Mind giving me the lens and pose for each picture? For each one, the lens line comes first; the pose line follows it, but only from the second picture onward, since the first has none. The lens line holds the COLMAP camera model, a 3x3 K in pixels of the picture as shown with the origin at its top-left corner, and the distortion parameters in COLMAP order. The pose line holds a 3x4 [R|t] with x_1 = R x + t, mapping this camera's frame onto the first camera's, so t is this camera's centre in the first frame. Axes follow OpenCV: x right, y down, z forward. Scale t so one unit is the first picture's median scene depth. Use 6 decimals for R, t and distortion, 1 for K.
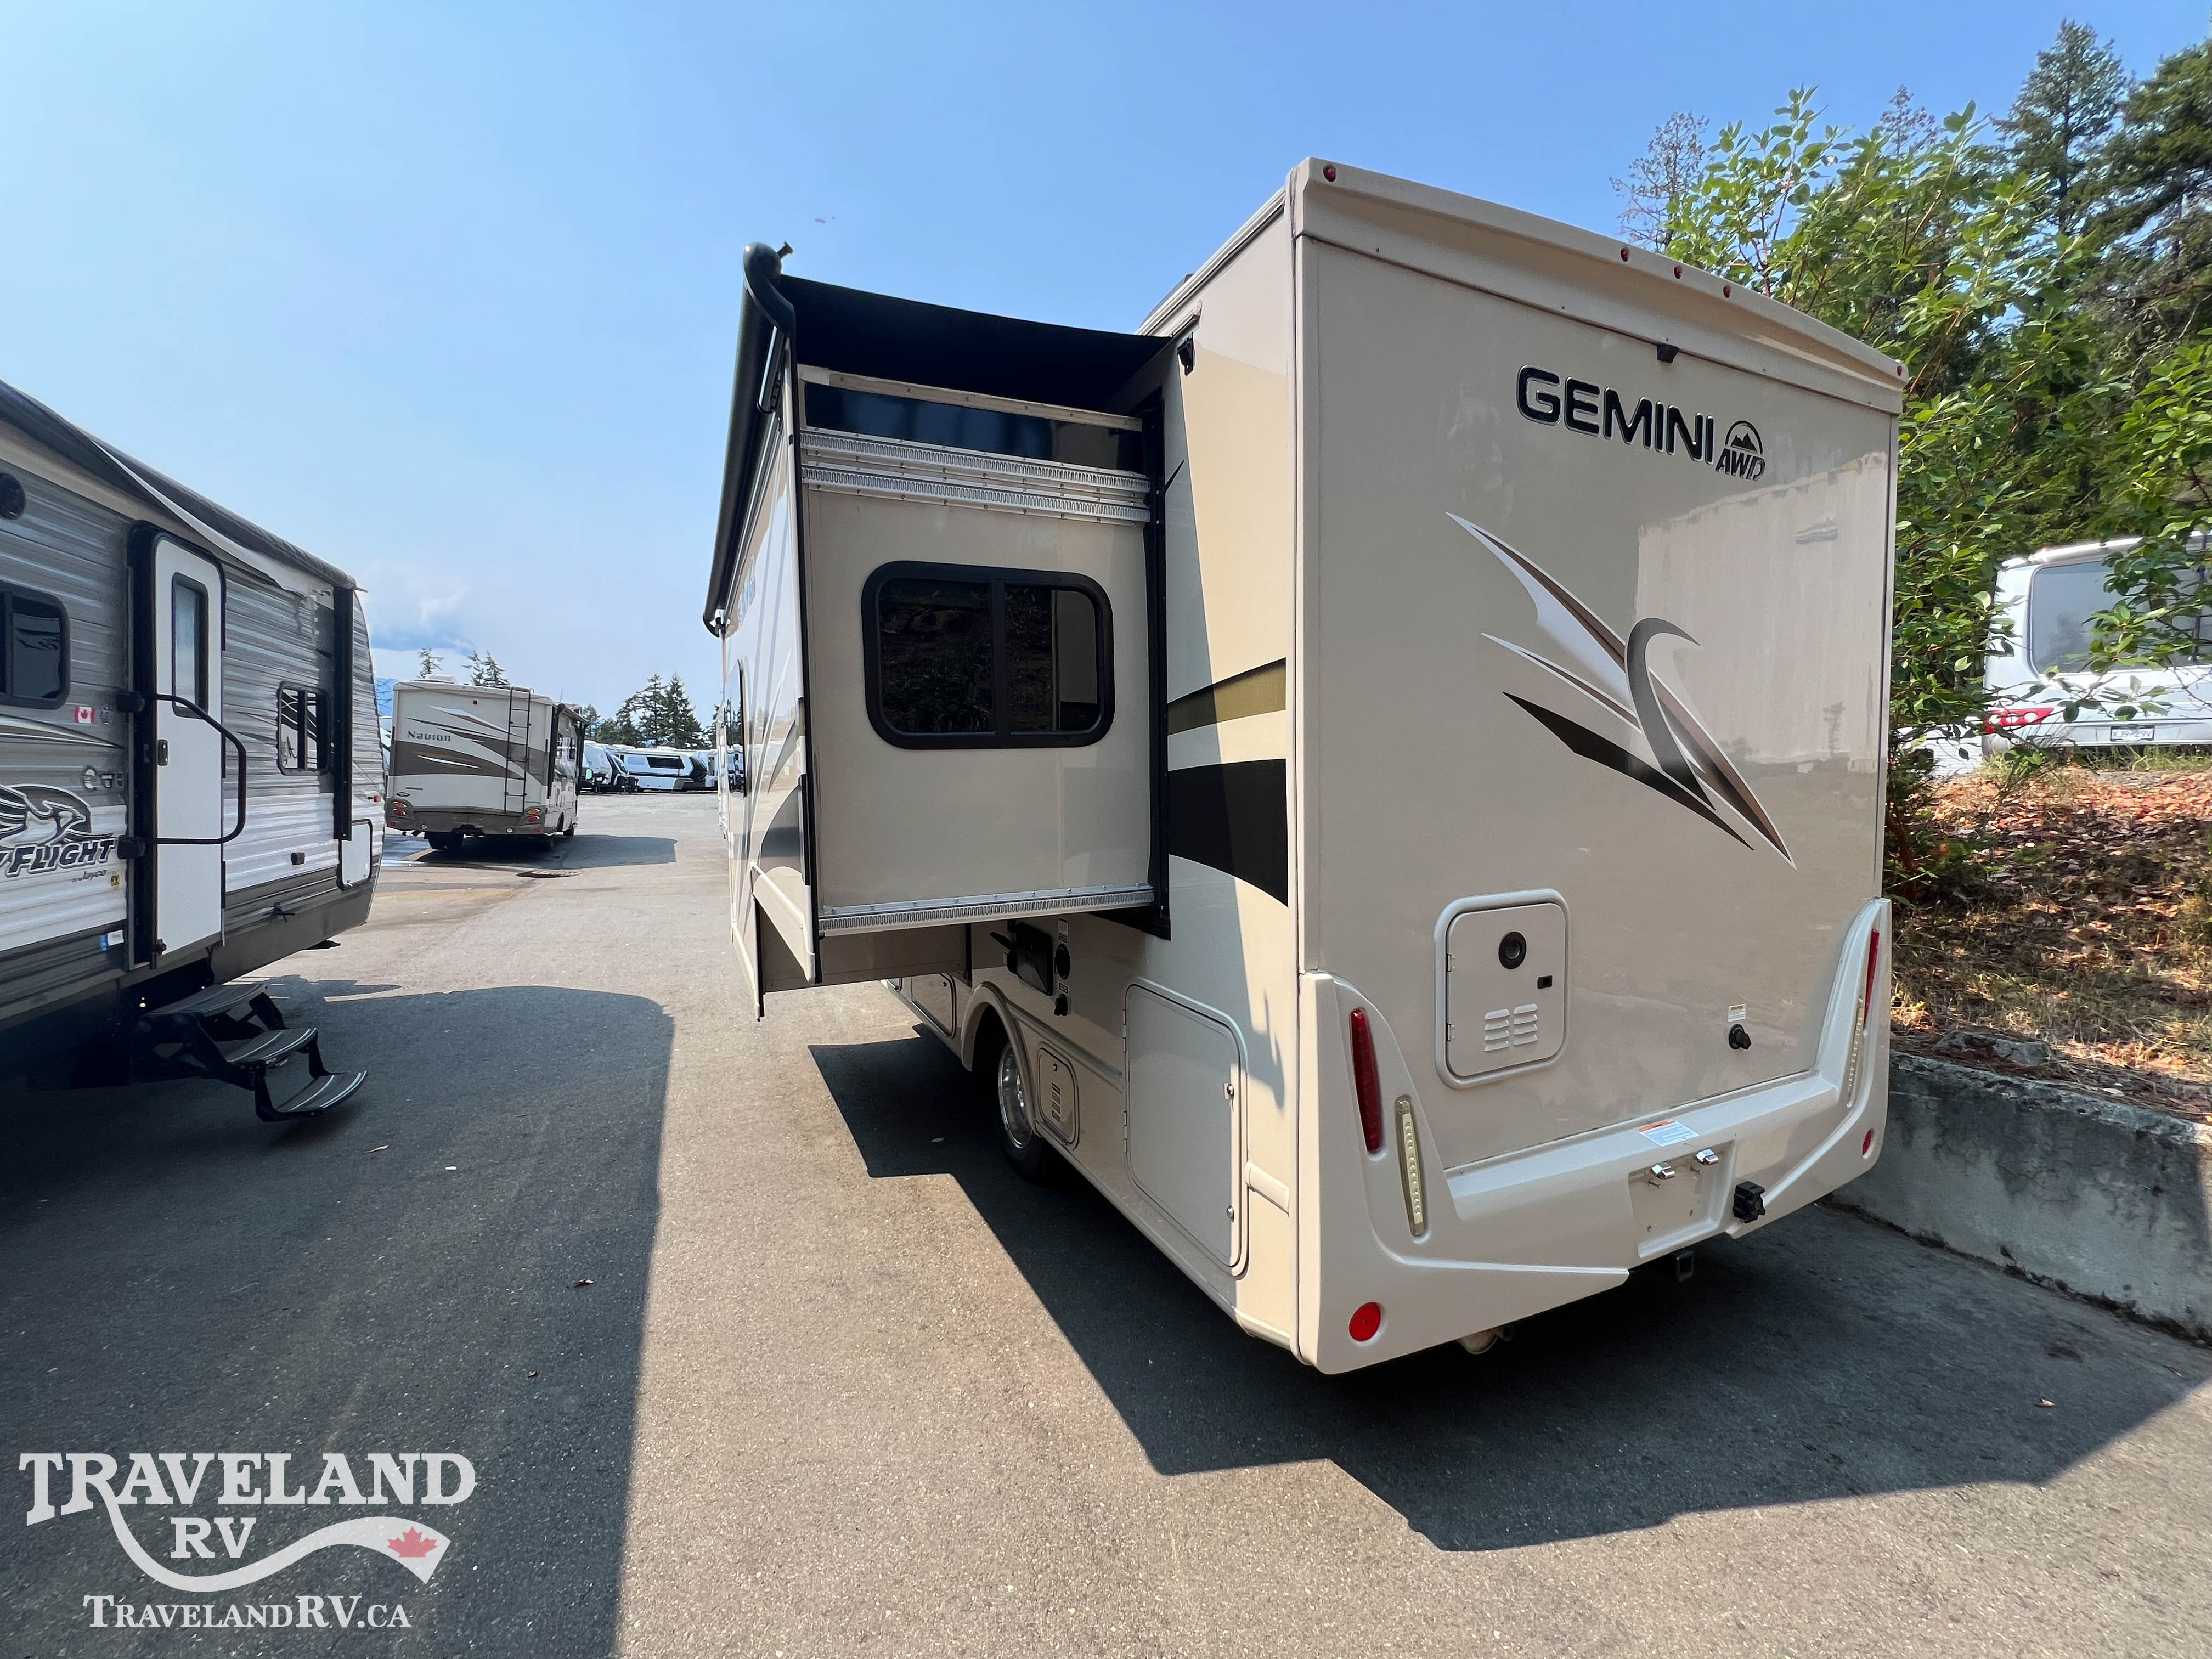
lens RADIAL K [[896.3, 0, 1110.9], [0, 896.3, 831.0], [0, 0, 1]] dist [-0.000992, -0.000130]
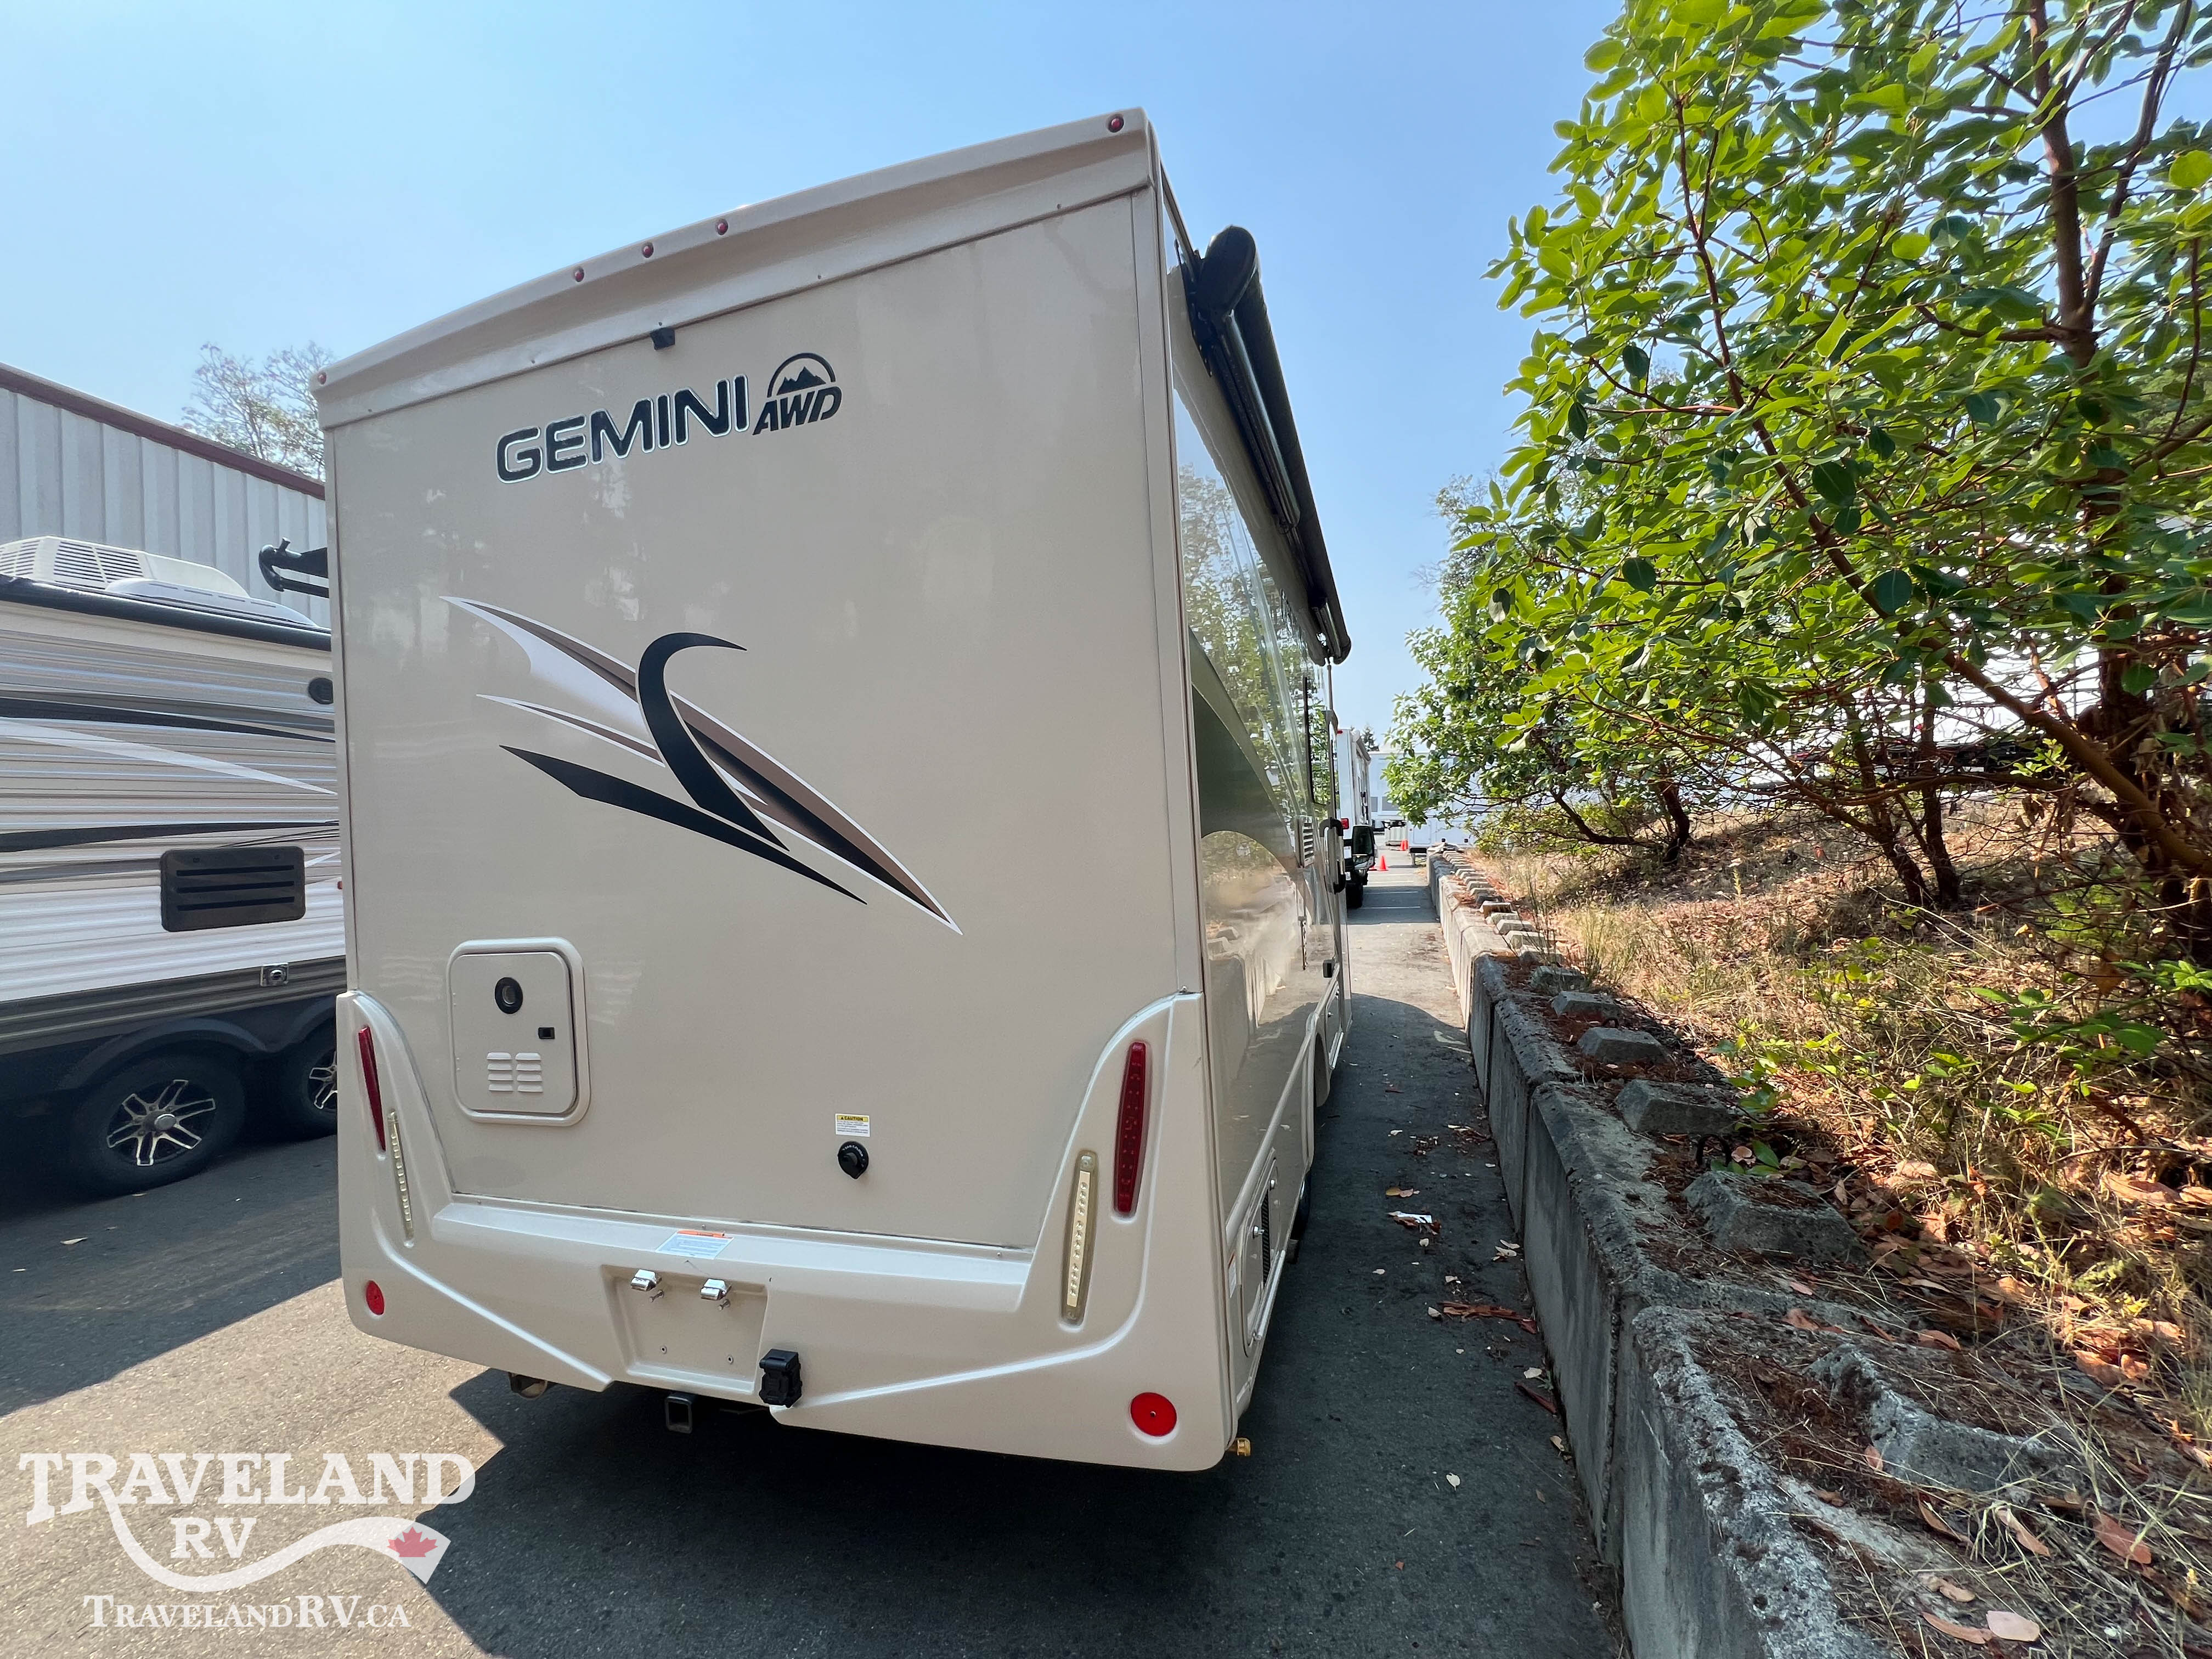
lens RADIAL K [[896.3, 0, 1110.9], [0, 896.3, 831.0], [0, 0, 1]] dist [-0.000992, -0.000130]
pose [[0.725431, -0.033574, -0.687475, 1.509853], [0.002305, 0.998922, -0.046352, -0.004164], [0.688291, 0.032041, 0.724727, 0.666842]]
